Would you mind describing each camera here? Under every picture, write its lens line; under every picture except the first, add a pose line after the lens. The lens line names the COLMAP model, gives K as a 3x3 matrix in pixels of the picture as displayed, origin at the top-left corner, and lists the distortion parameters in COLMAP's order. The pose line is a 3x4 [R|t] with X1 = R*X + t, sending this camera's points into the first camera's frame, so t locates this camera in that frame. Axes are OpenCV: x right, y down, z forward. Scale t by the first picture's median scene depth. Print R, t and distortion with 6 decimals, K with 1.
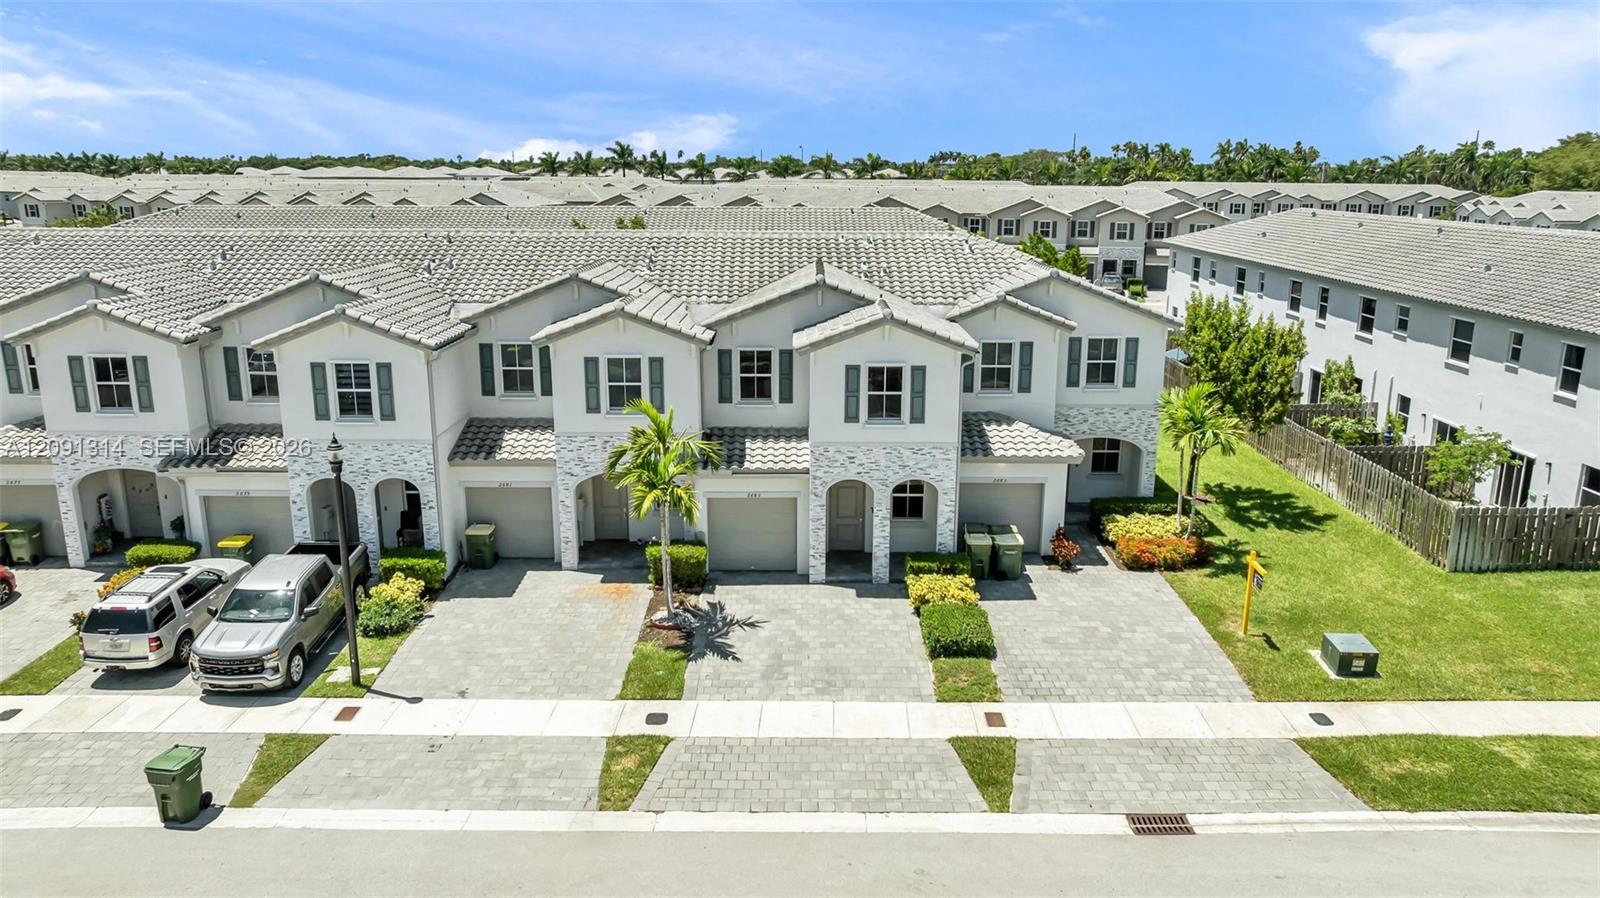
lens RADIAL K [[1136.5, 0, 812.0], [0, 1136.5, 437.5], [0, 0, 1]] dist [-0.034868, 0.030918]
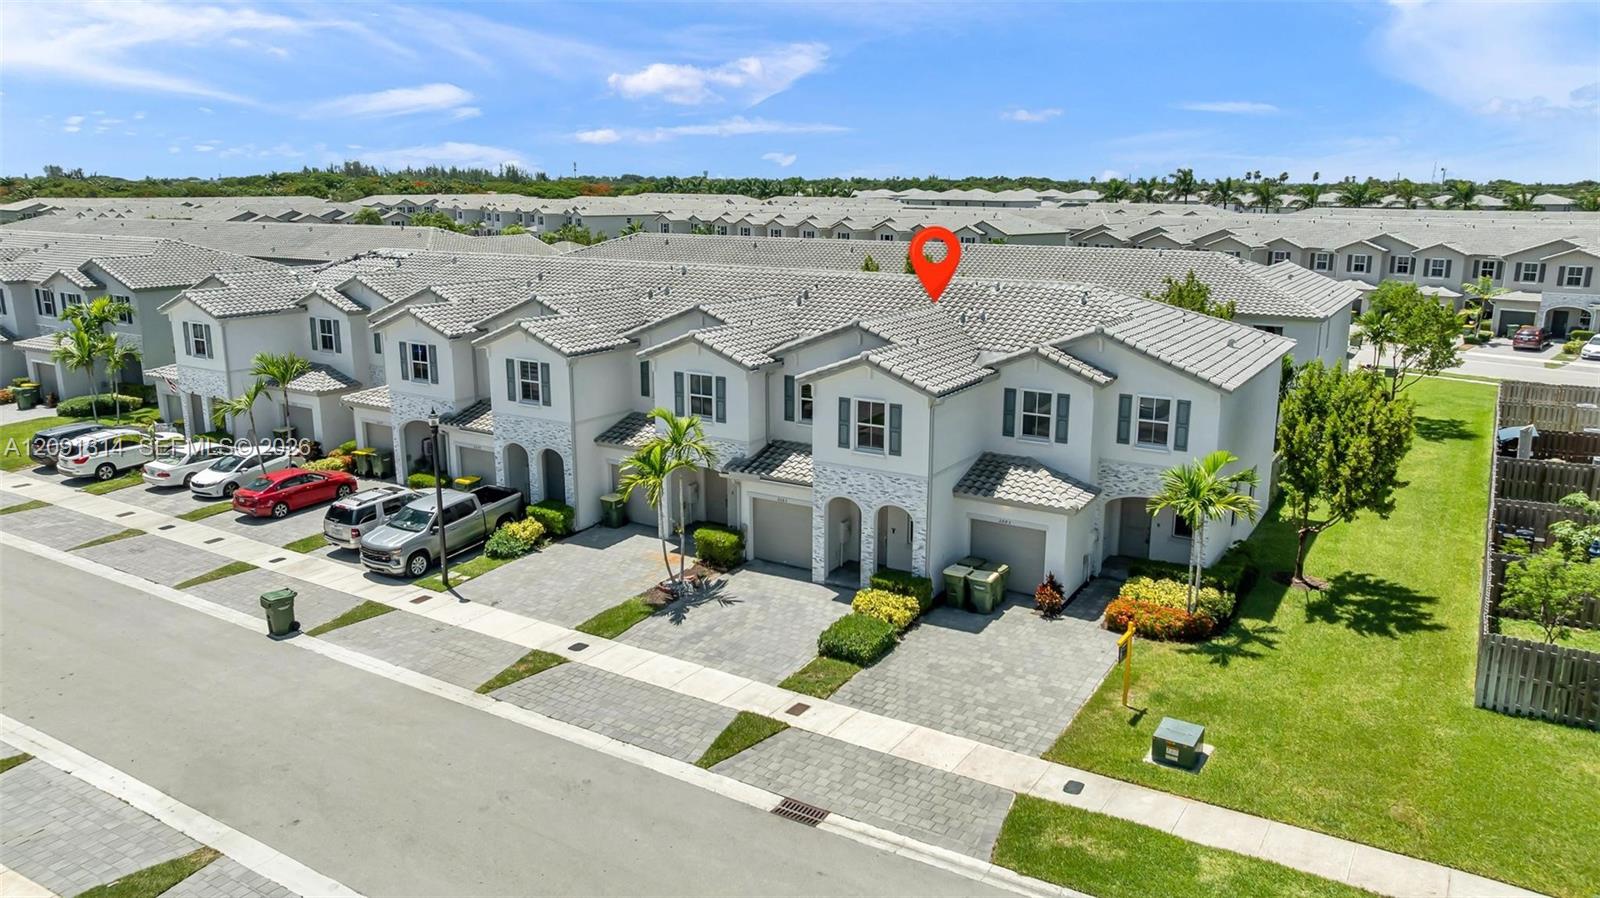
lens RADIAL K [[1136.5, 0, 807.0], [0, 1136.5, 438.2], [0, 0, 1]] dist [-0.034868, 0.030918]
pose [[0.848603, 0.114141, -0.516569, 0.599936], [-0.122300, 0.992323, 0.018354, -0.039716], [0.514699, 0.047601, 0.856049, -0.000596]]
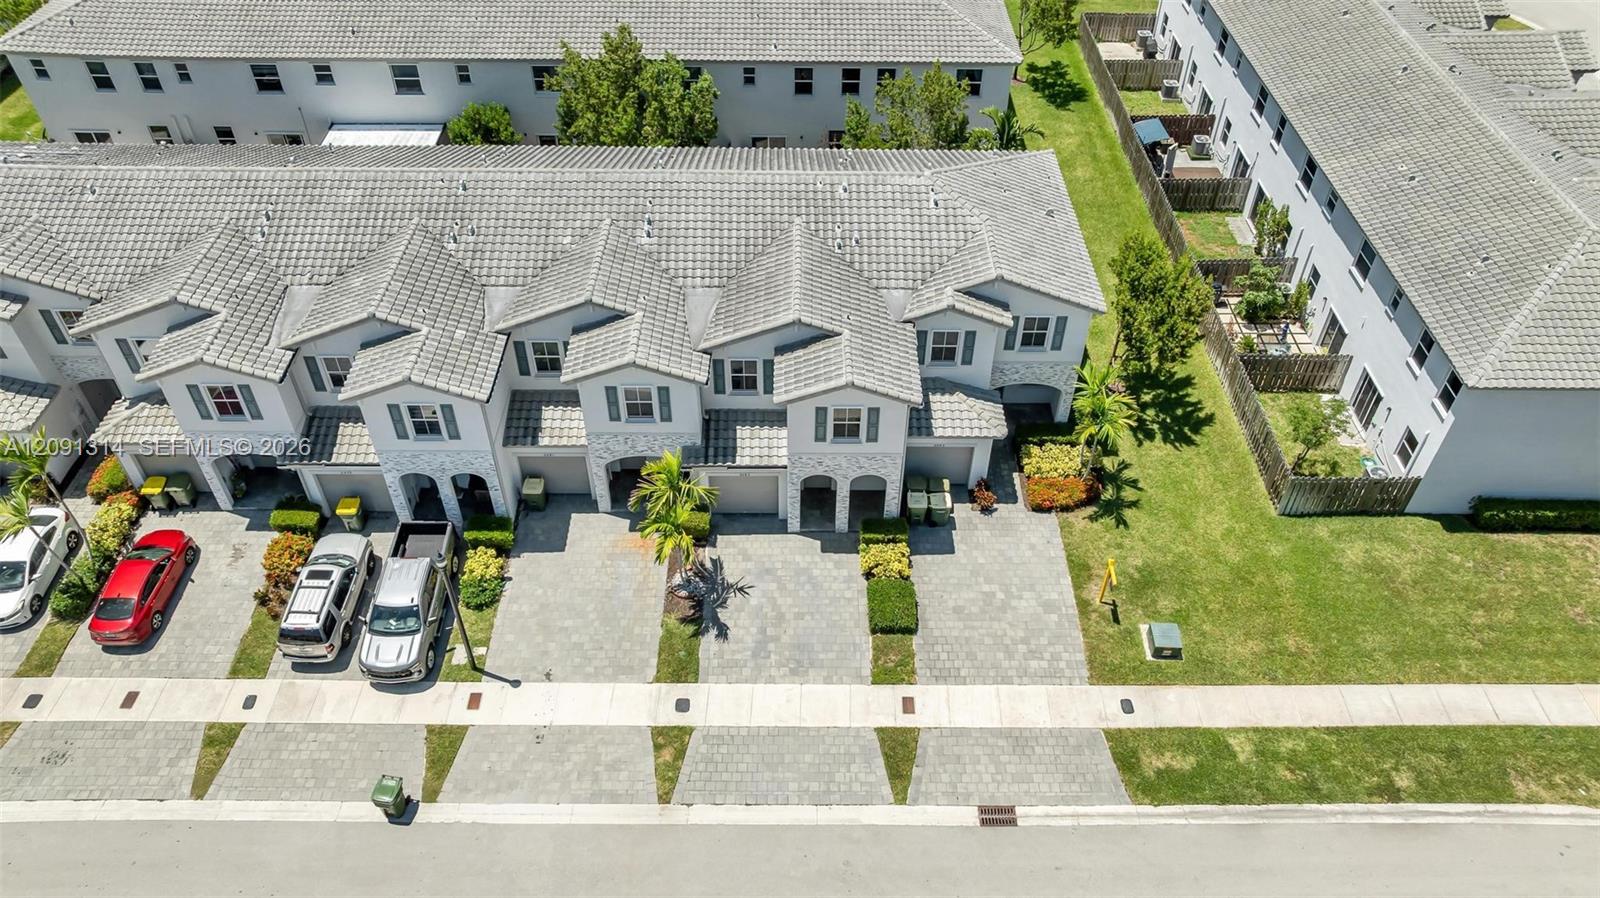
lens RADIAL K [[1136.5, 0, 814.1], [0, 1136.5, 445.2], [0, 0, 1]] dist [-0.034868, 0.030918]
pose [[0.999953, 0.007345, 0.006292, 0.020194], [-0.009485, 0.872032, 0.489357, -0.638018], [-0.001893, -0.489394, 0.872061, -0.112283]]
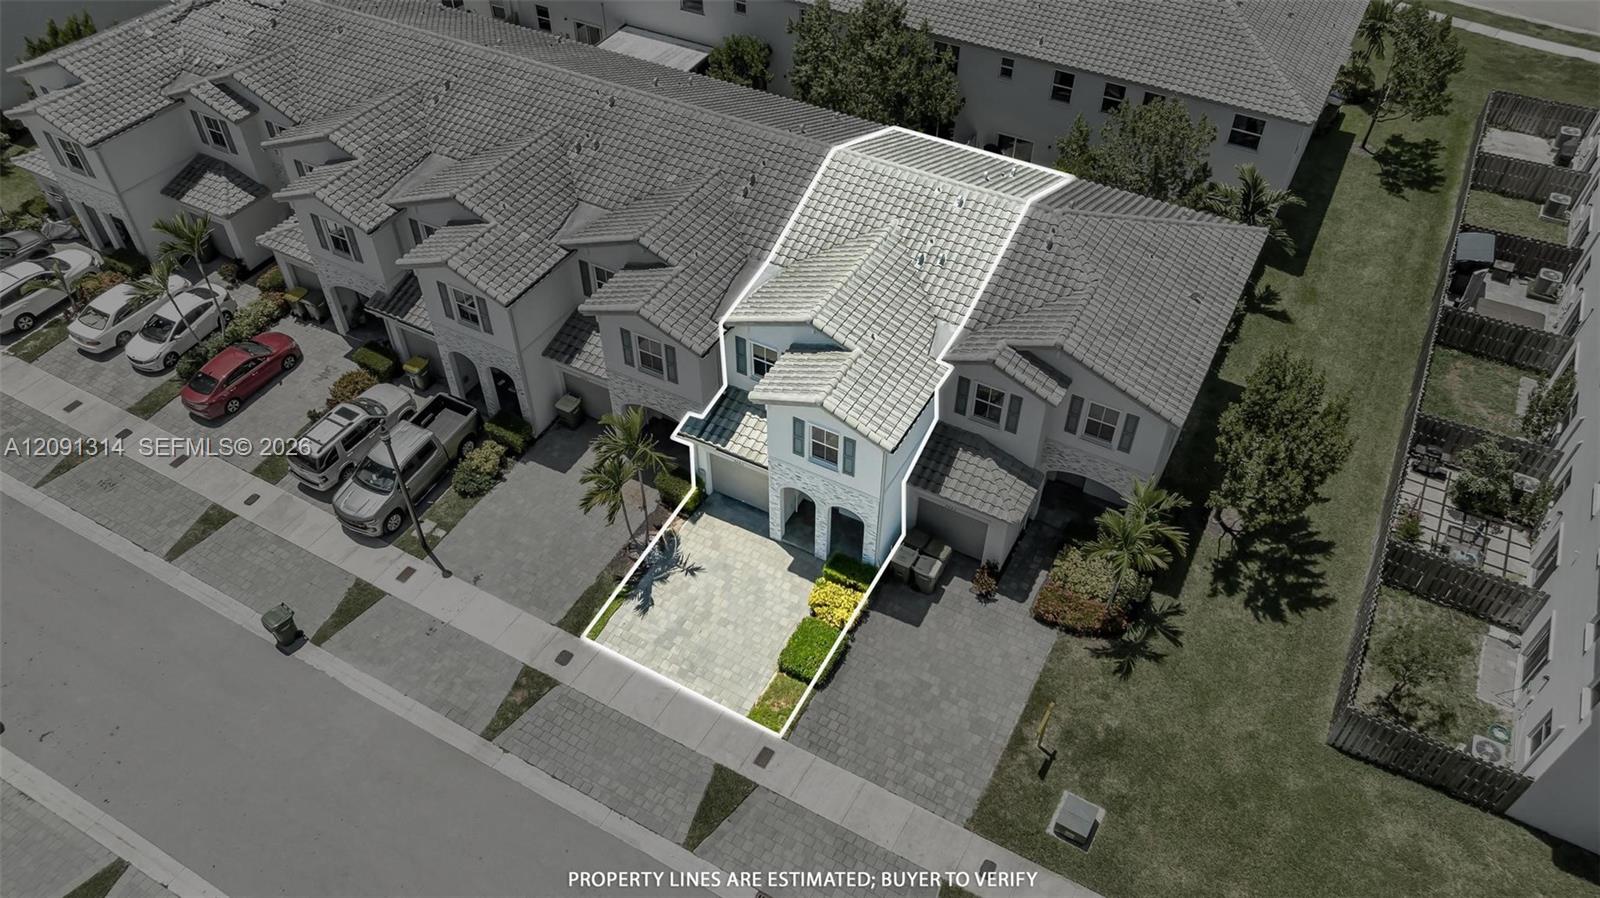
lens RADIAL K [[1136.5, 0, 806.6], [0, 1136.5, 446.8], [0, 0, 1]] dist [-0.034868, 0.030918]
pose [[0.873994, 0.342411, -0.344803, 0.447640], [-0.117678, 0.837582, 0.533487, -0.652102], [0.471472, -0.425689, 0.772336, 0.104163]]
